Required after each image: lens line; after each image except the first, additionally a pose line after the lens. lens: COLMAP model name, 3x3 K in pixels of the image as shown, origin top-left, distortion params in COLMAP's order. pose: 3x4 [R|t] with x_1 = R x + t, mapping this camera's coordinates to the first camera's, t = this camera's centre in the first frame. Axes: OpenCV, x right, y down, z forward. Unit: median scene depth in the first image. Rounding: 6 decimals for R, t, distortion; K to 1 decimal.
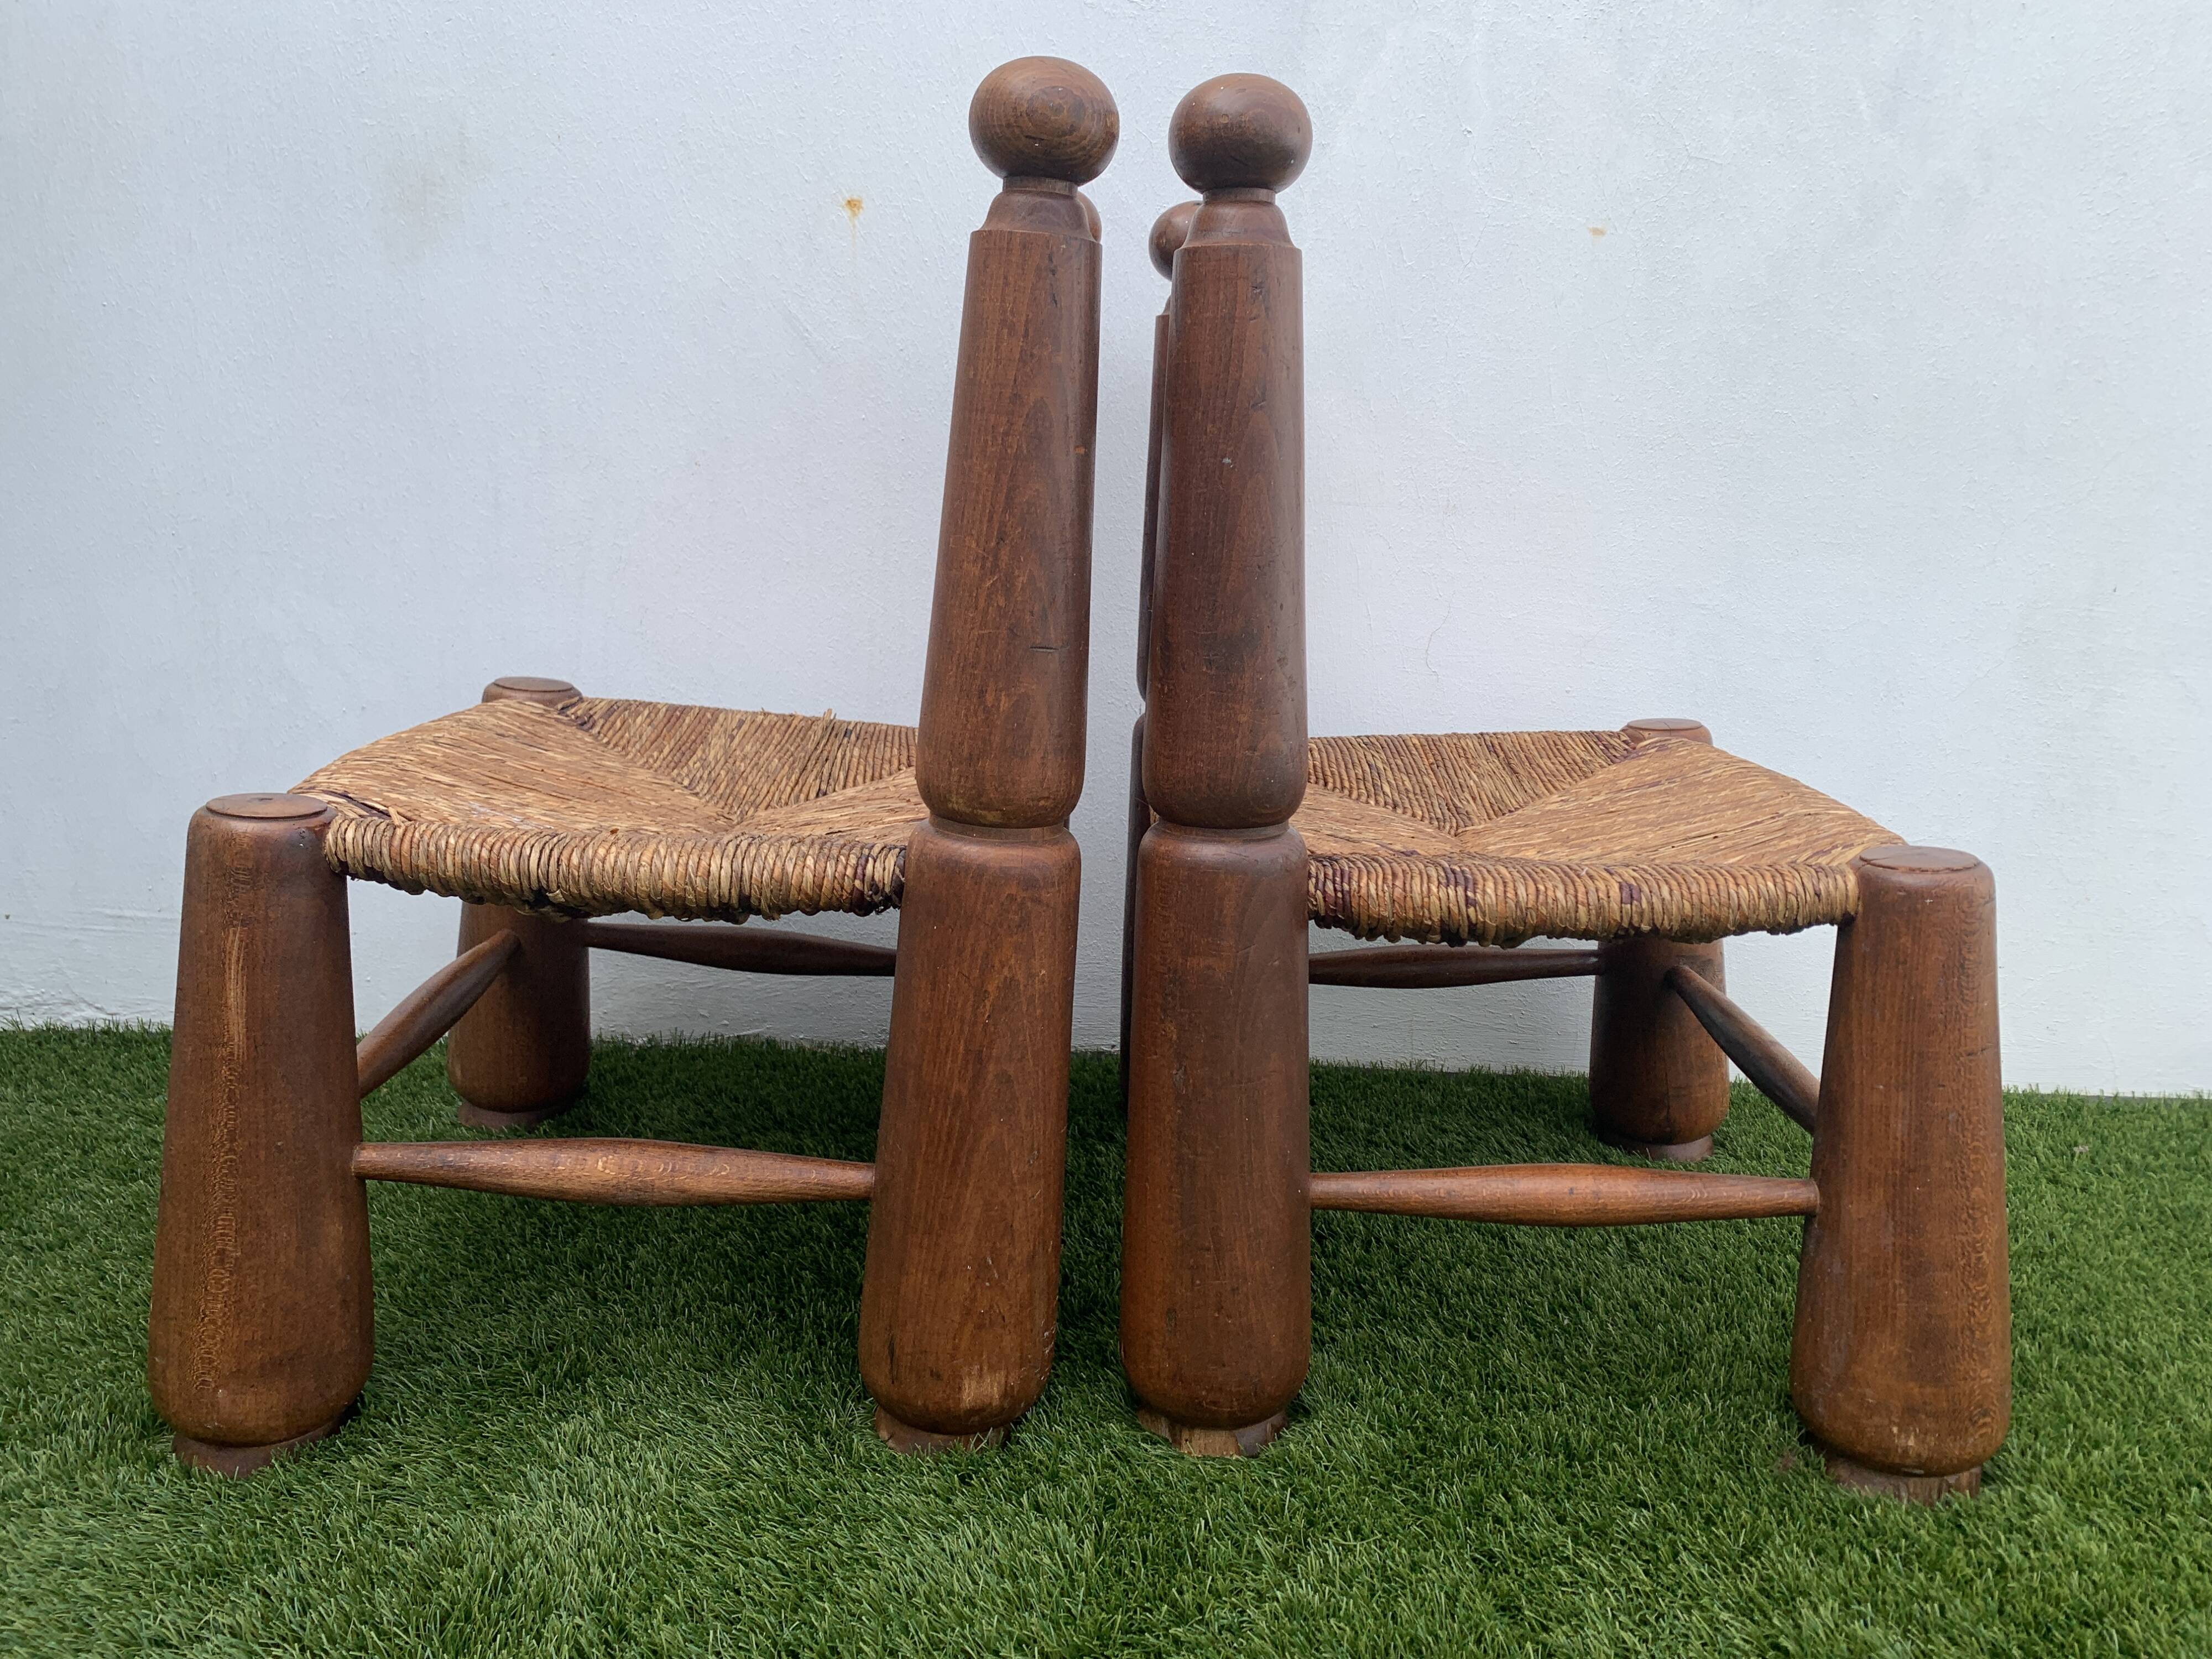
lens RADIAL K [[1707.3, 0, 1103.8], [0, 1707.3, 821.2], [0, 0, 1]] dist [0.021837, -0.022722]
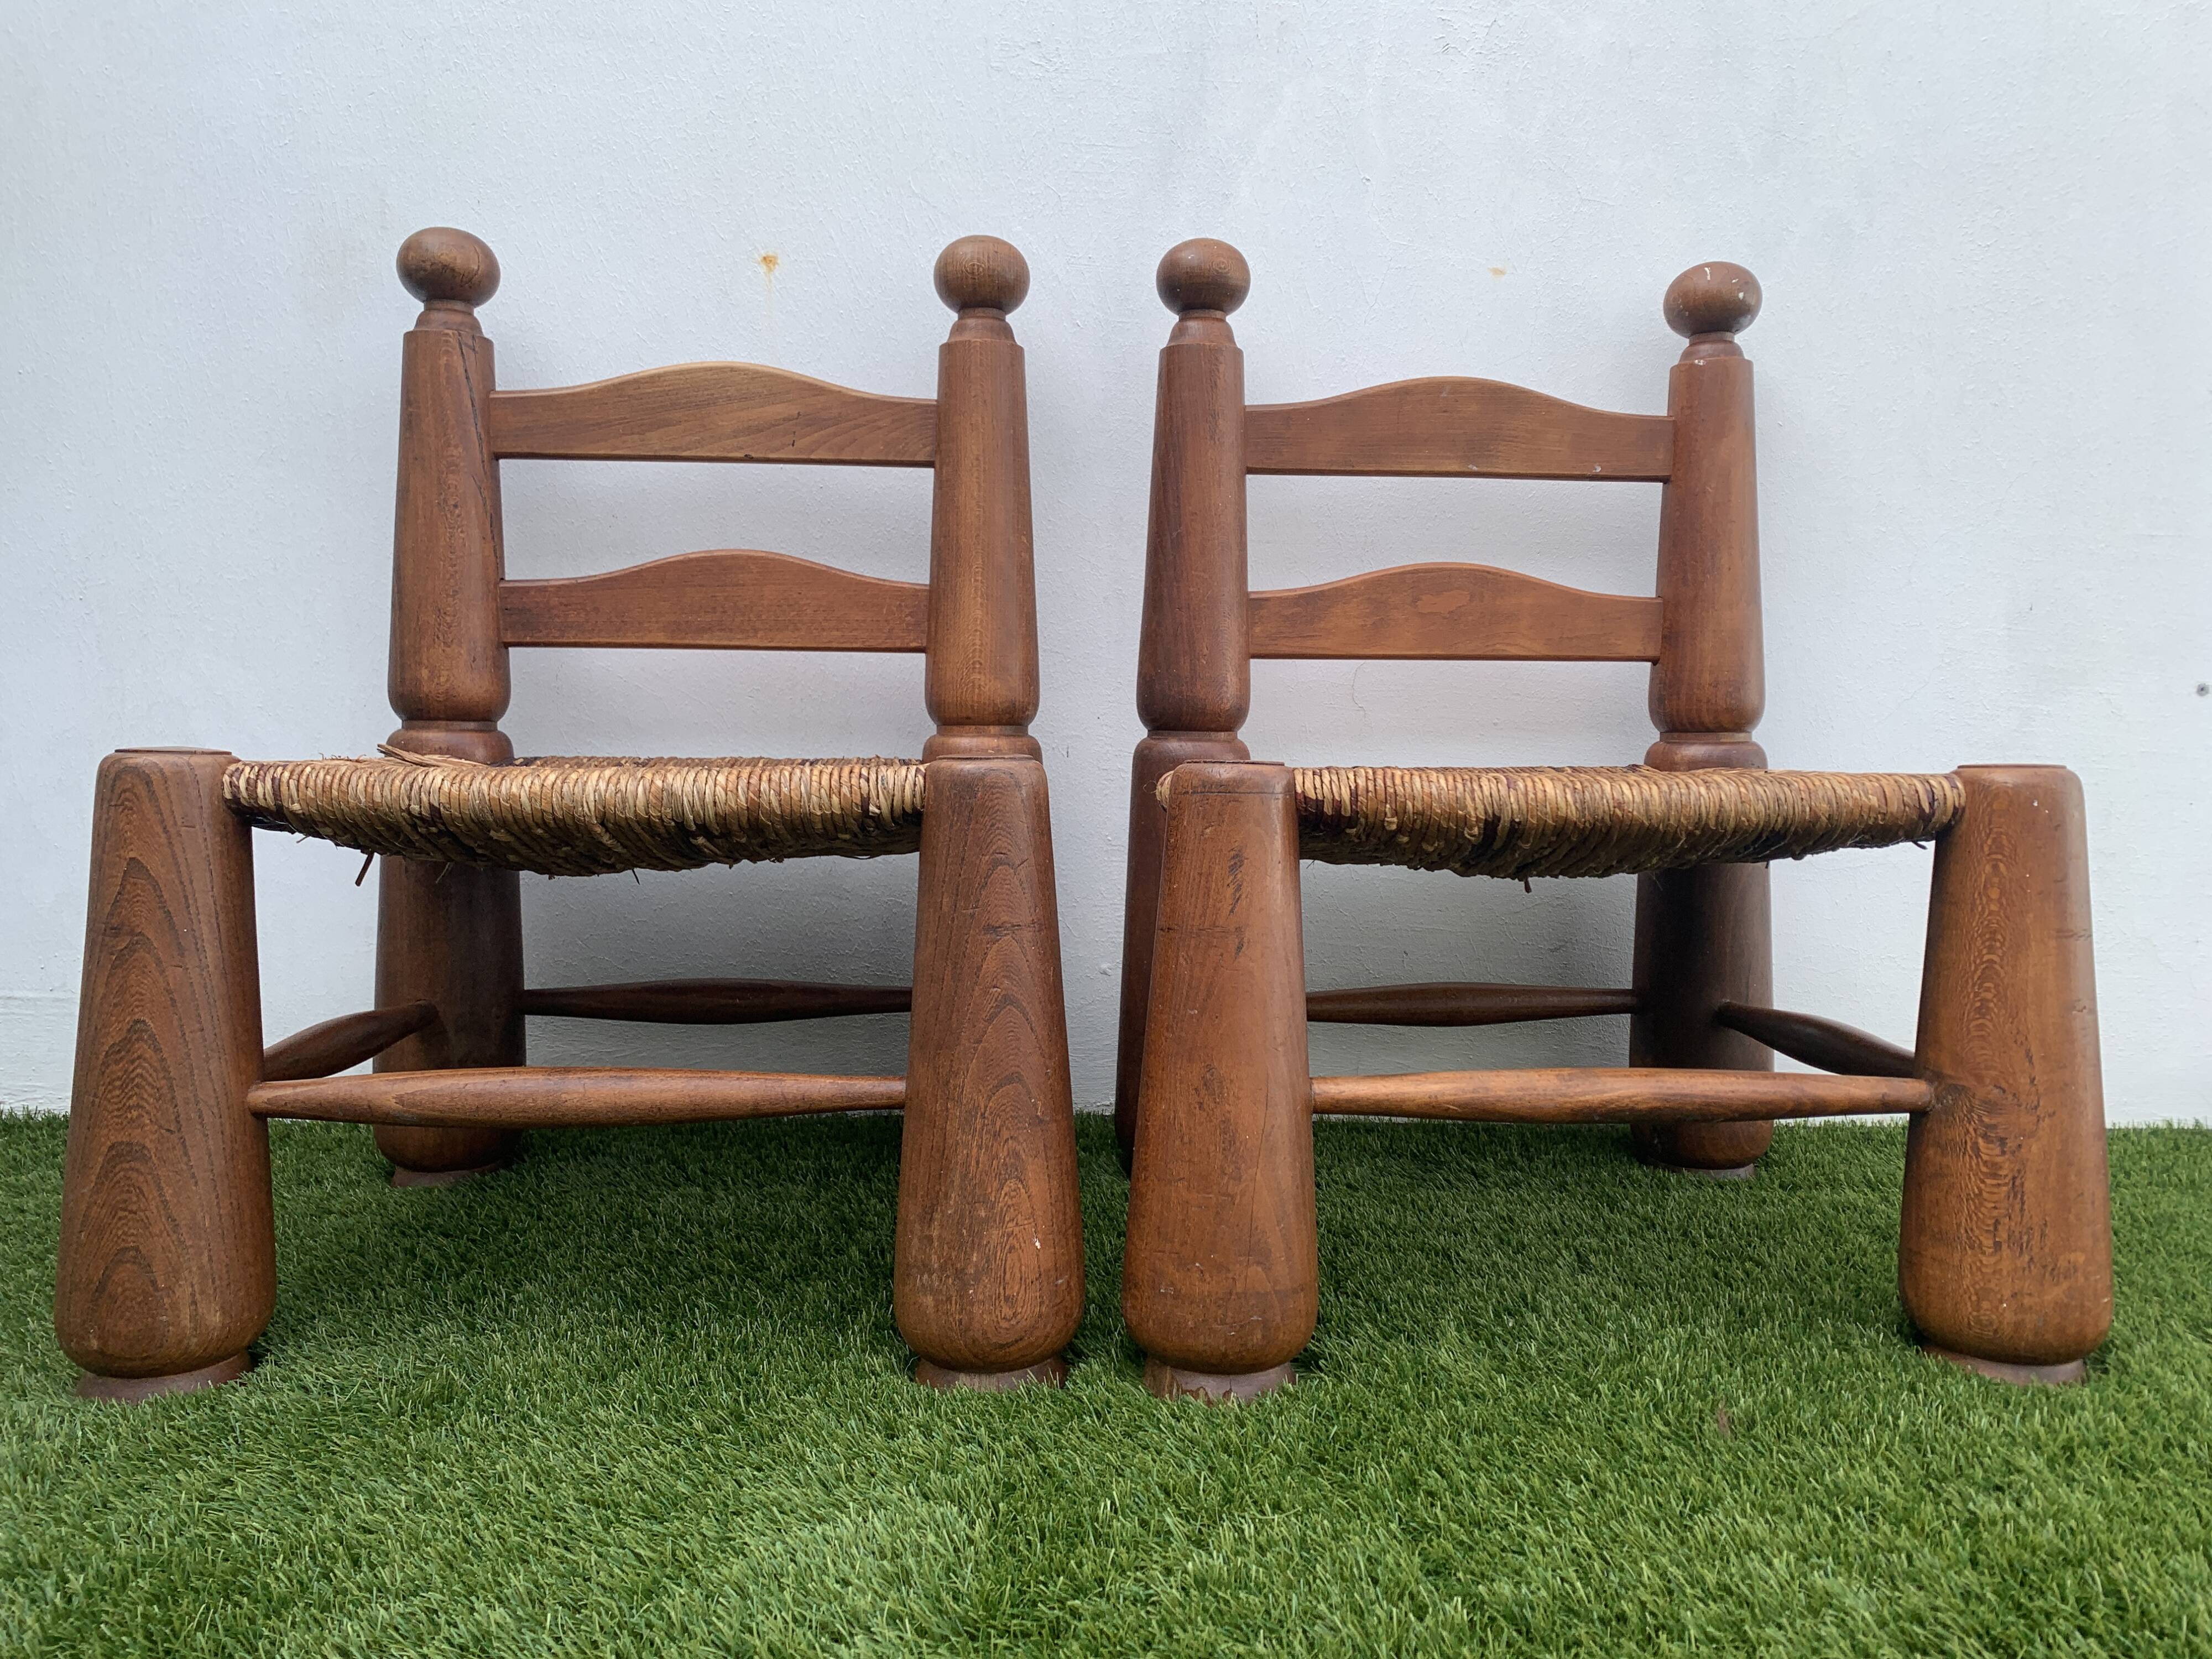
lens RADIAL K [[1707.3, 0, 1125.4], [0, 1707.3, 816.4], [0, 0, 1]] dist [0.021837, -0.022722]
pose [[0.999465, -0.026107, 0.019687, 0.046654], [0.028362, 0.991799, -0.124623, 0.127294], [-0.016272, 0.125115, 0.992009, 0.034868]]
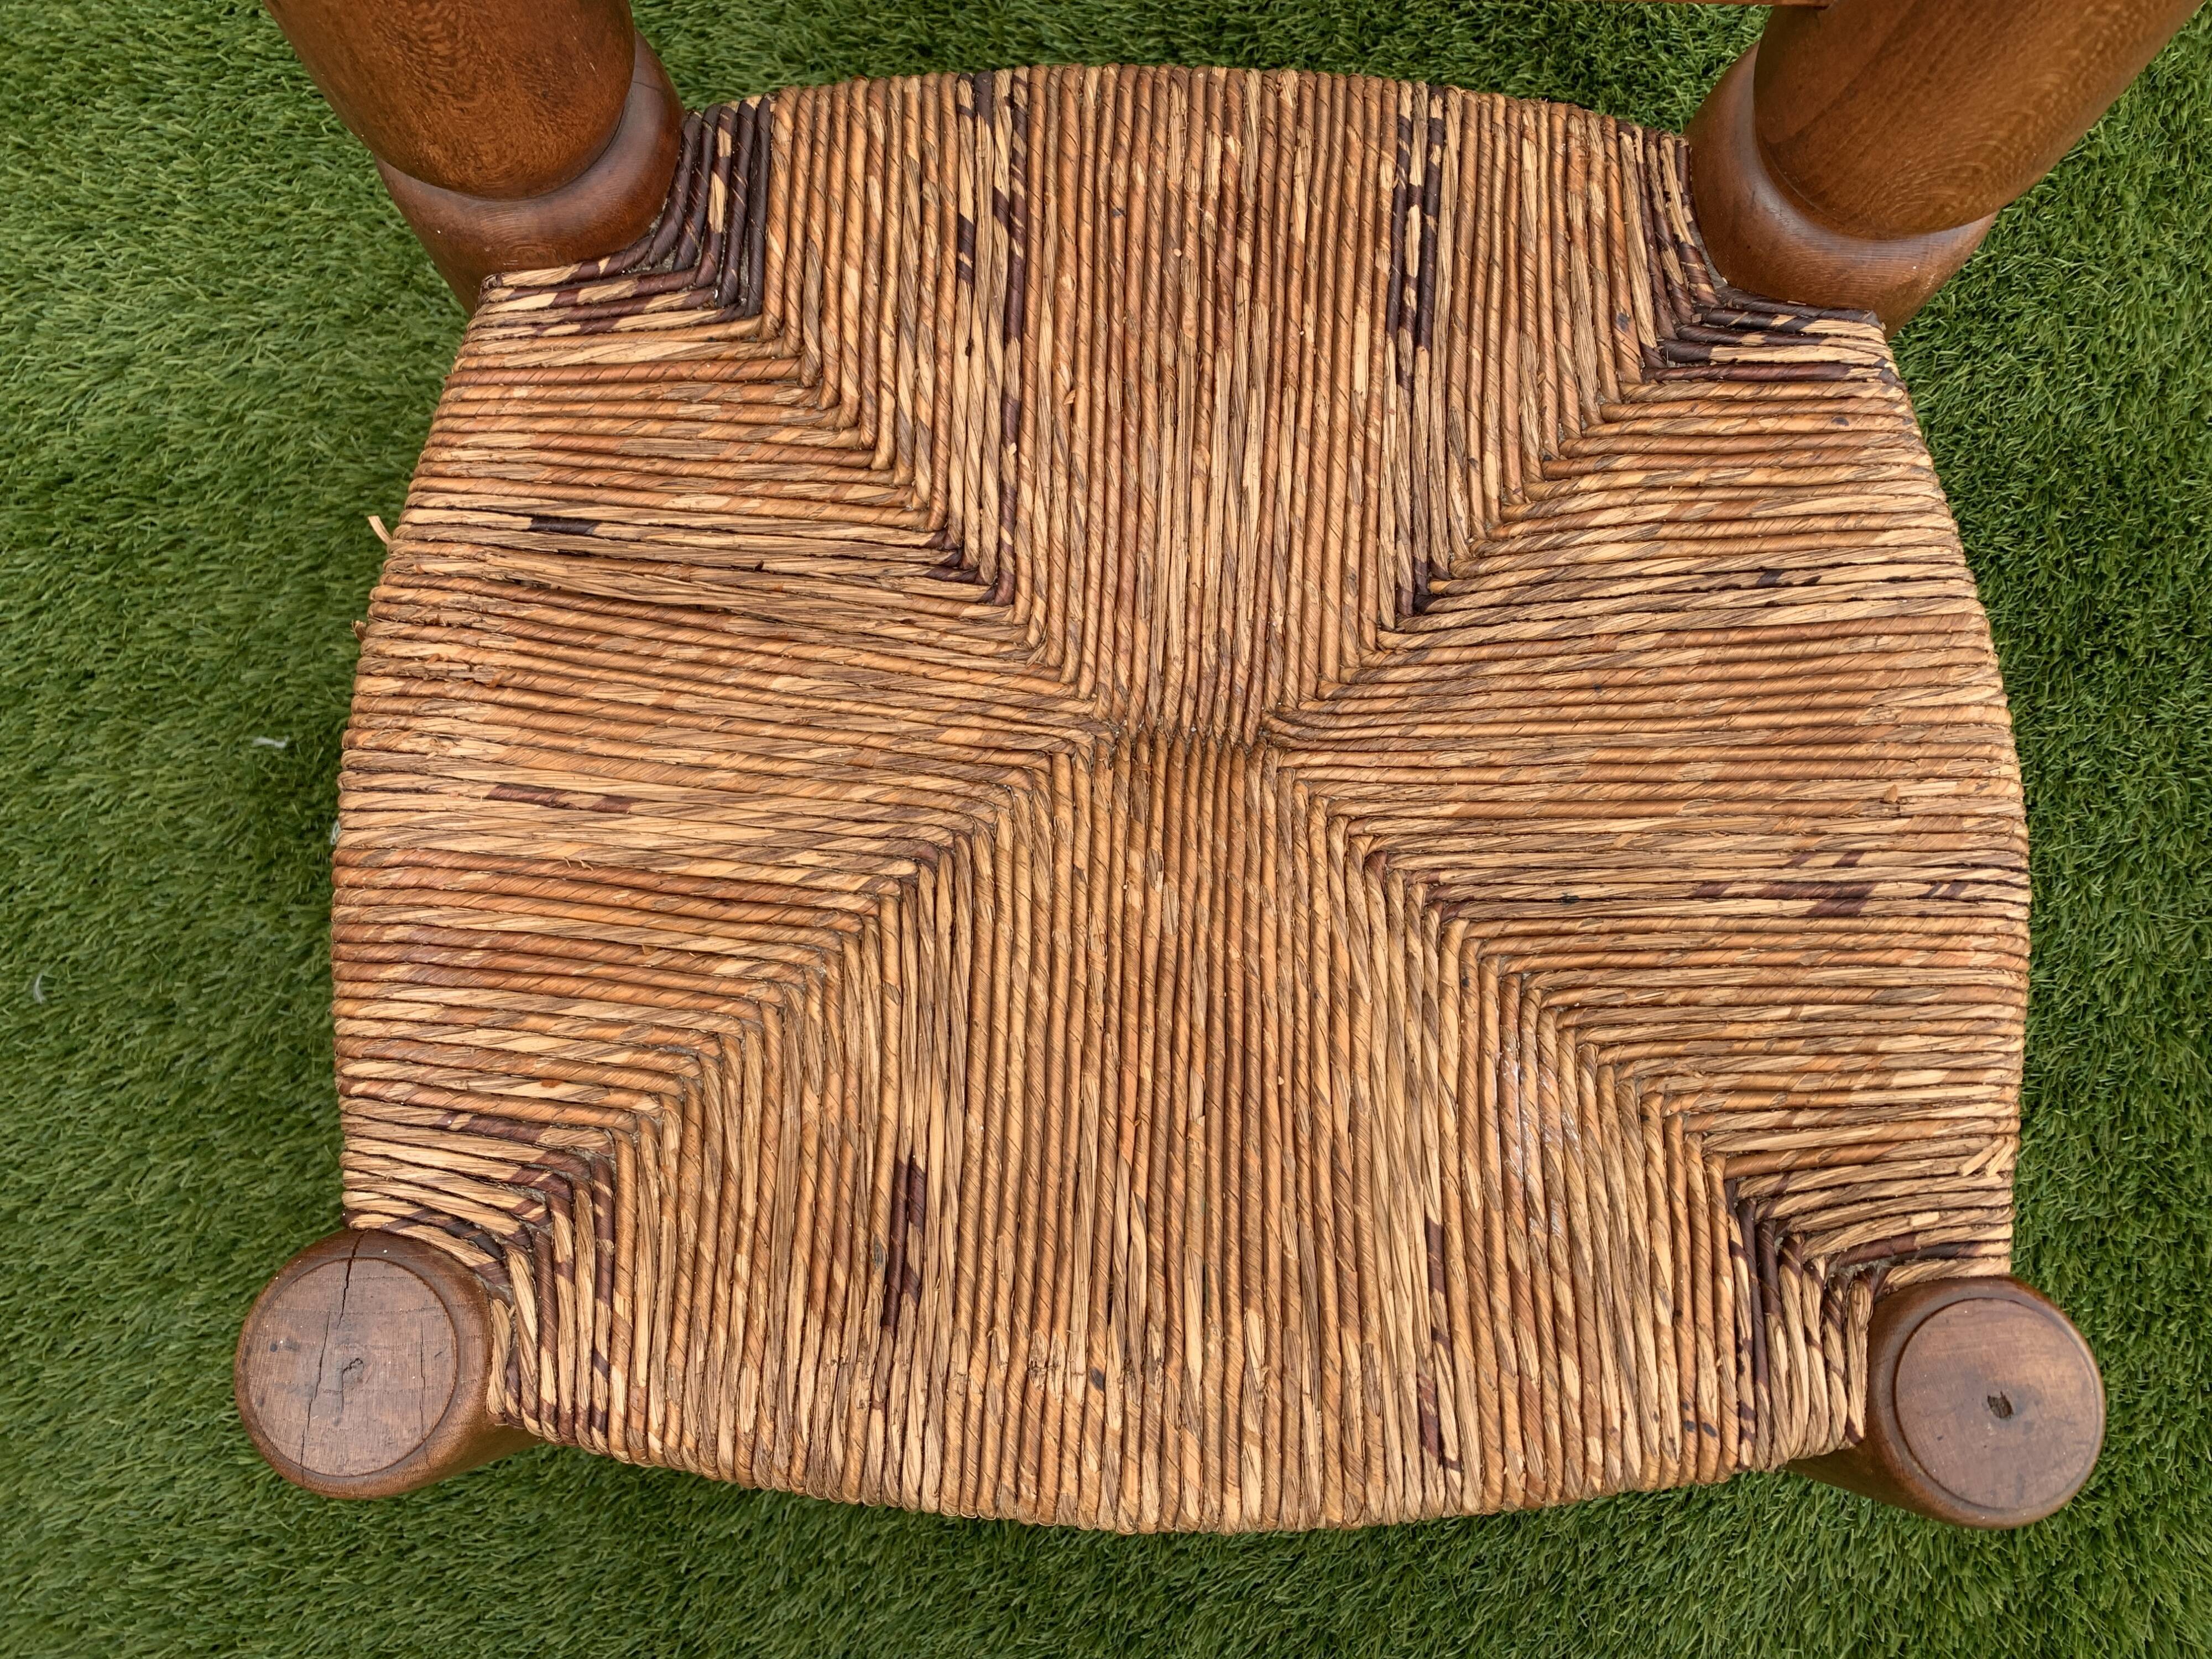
lens RADIAL K [[1707.3, 0, 1098.0], [0, 1707.3, 800.6], [0, 0, 1]] dist [0.021837, -0.022722]
pose [[0.999435, 0.027462, -0.019369, -0.231034], [0.009654, 0.317428, 0.948233, -0.480460], [0.032189, -0.947885, 0.316984, 0.914264]]
